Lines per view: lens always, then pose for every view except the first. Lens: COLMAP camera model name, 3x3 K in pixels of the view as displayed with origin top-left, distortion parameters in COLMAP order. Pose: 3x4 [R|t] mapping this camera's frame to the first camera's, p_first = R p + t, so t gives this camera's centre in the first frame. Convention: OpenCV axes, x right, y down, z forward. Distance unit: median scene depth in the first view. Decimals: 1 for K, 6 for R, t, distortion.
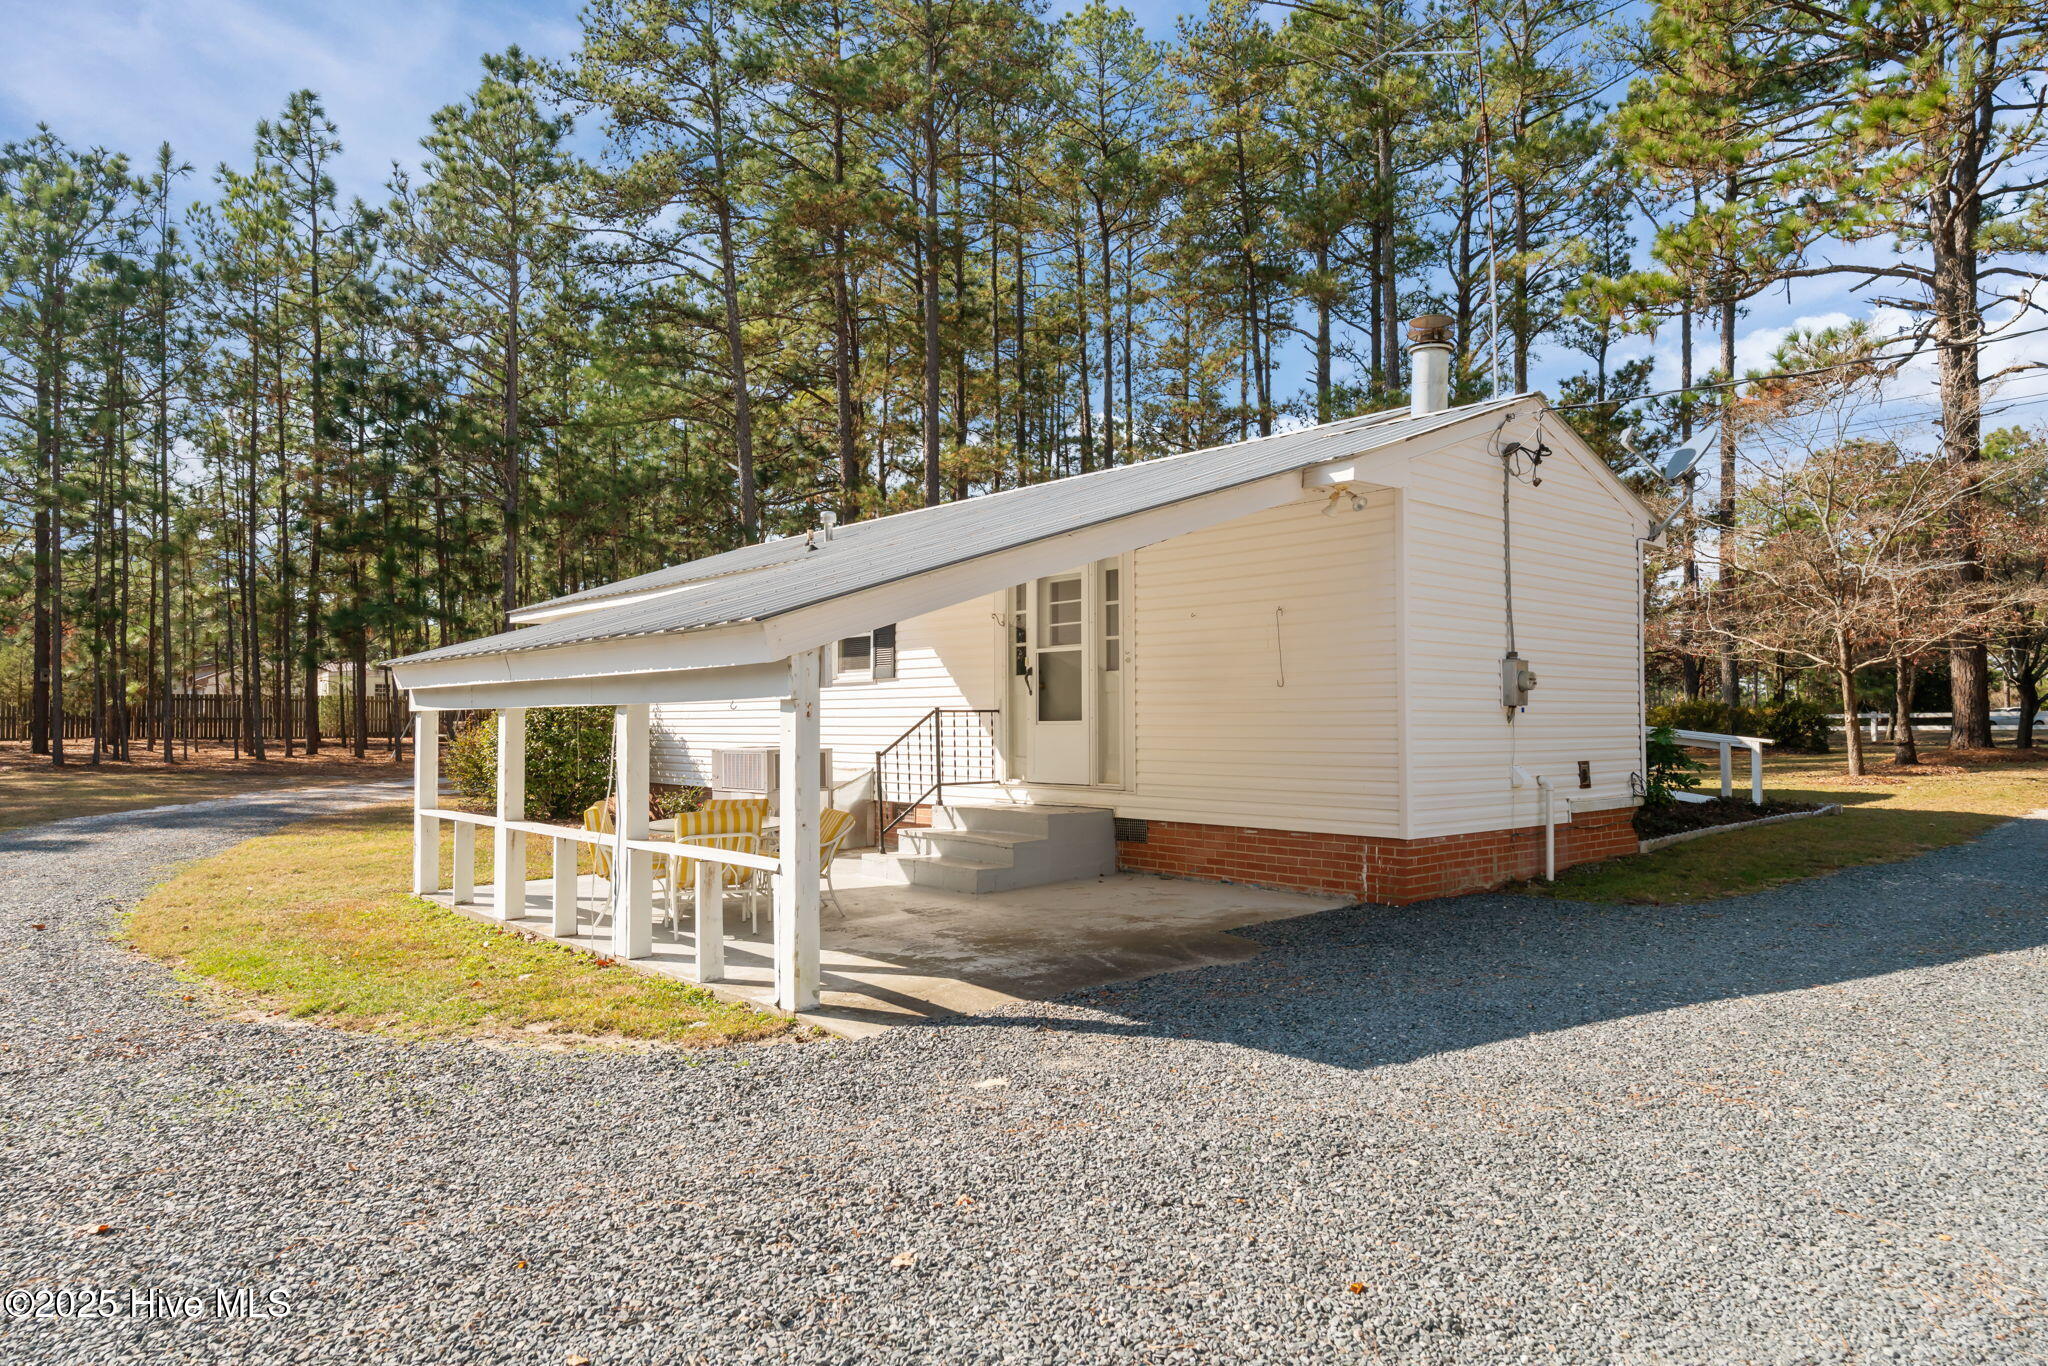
lens RADIAL K [[1375.2, 0, 1024.0], [0, 1375.2, 683.0], [0, 0, 1]] dist [-0.008277, -0.002625]
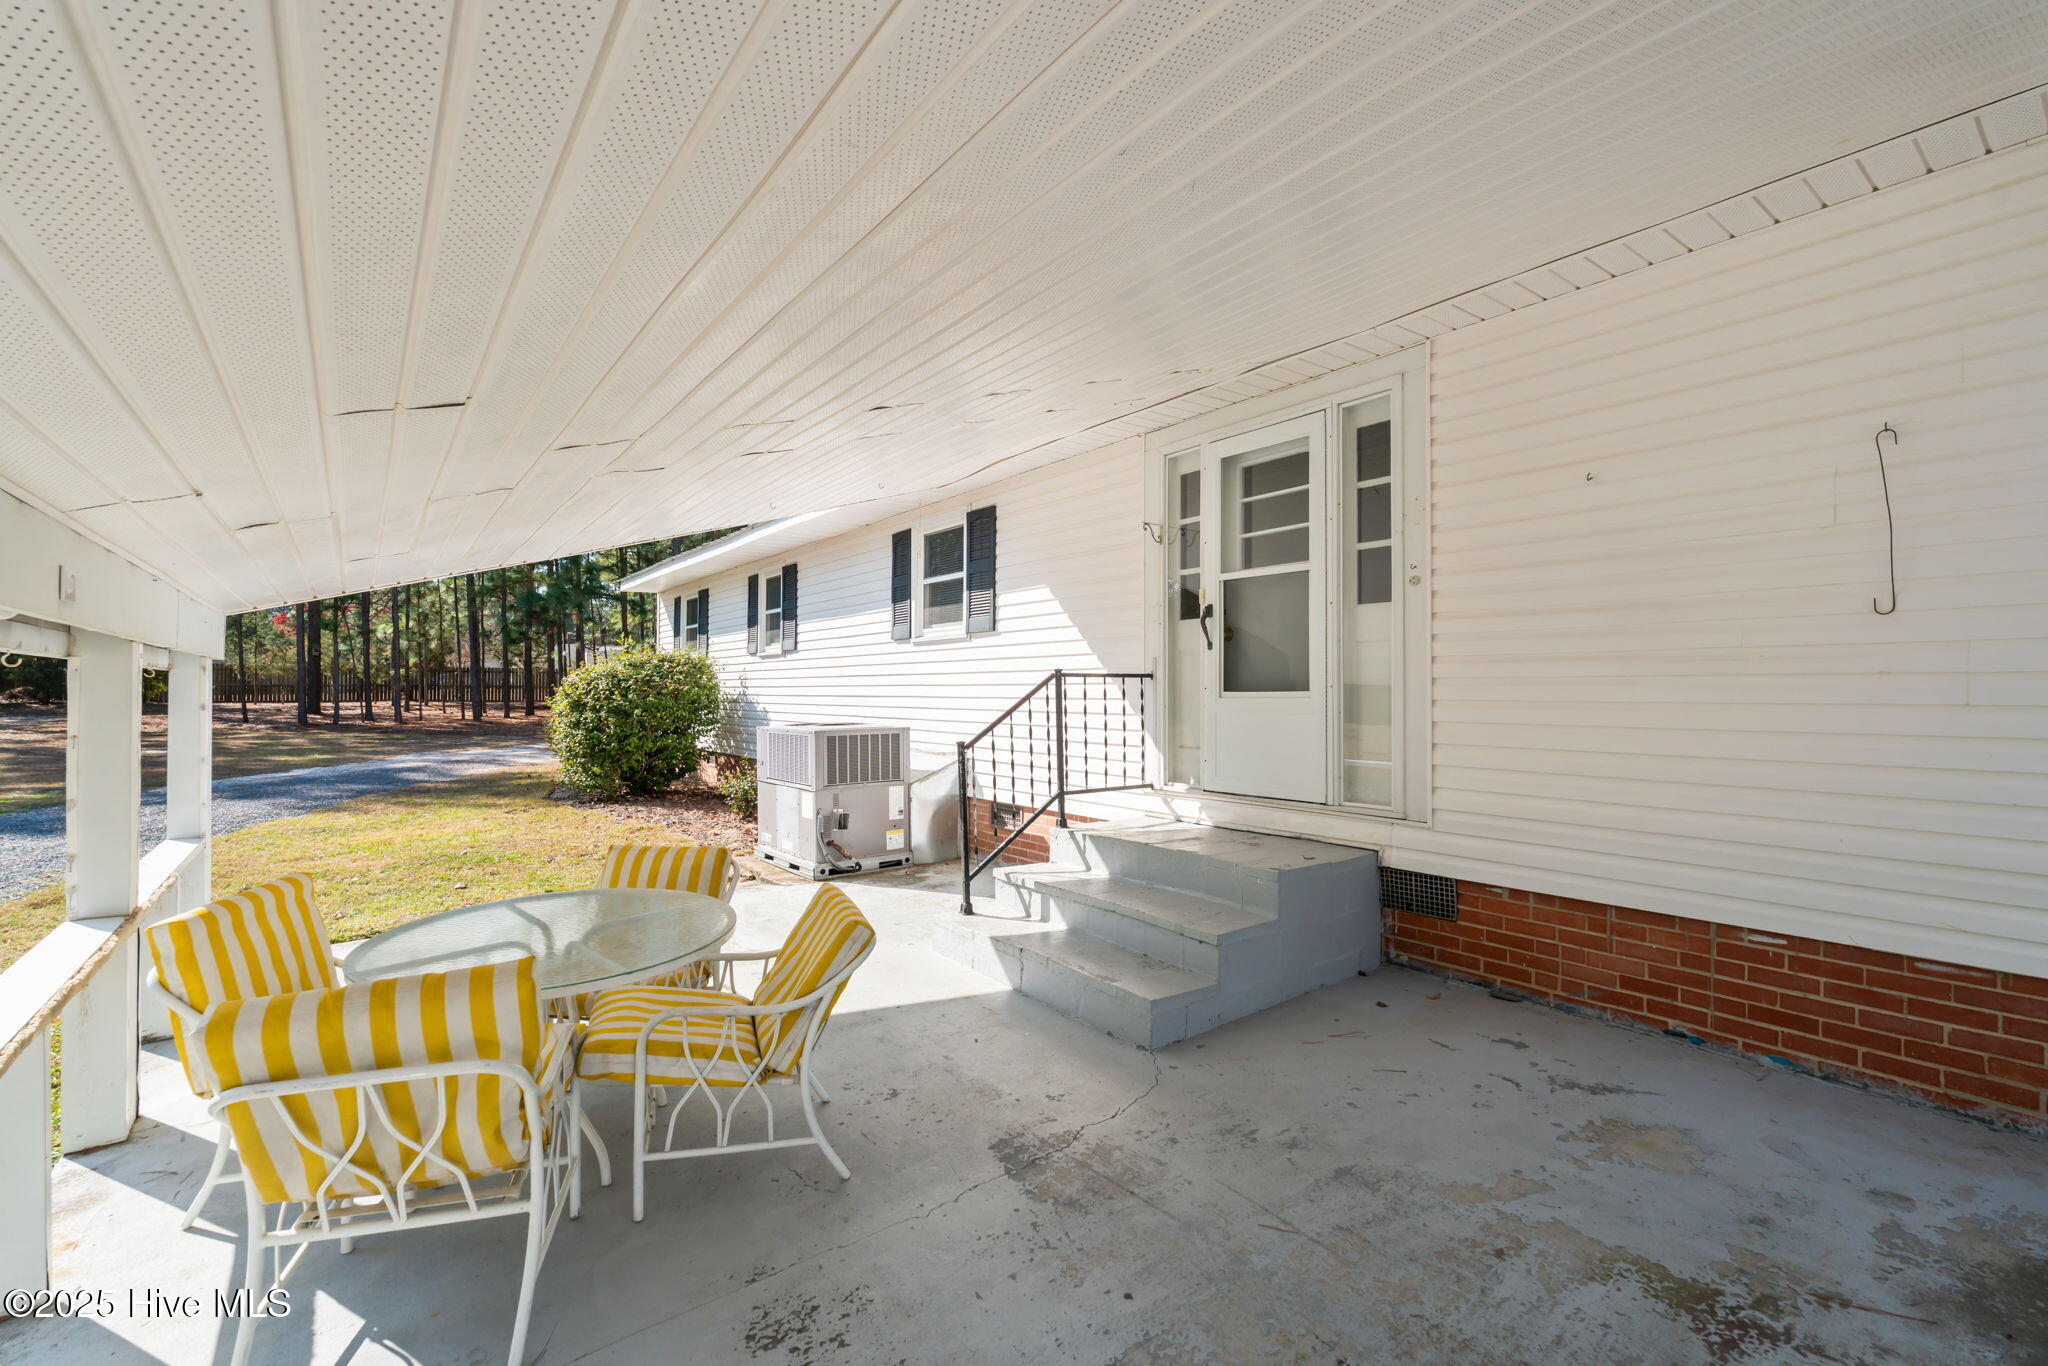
lens RADIAL K [[907.3, 0, 1012.9], [0, 907.3, 677.2], [0, 0, 1]] dist [-0.008950, -0.000463]
pose [[0.996342, 0.004921, -0.085308, -0.048693], [-0.003905, 0.999919, 0.012076, 0.016705], [0.085361, -0.011699, 0.996281, 0.590529]]
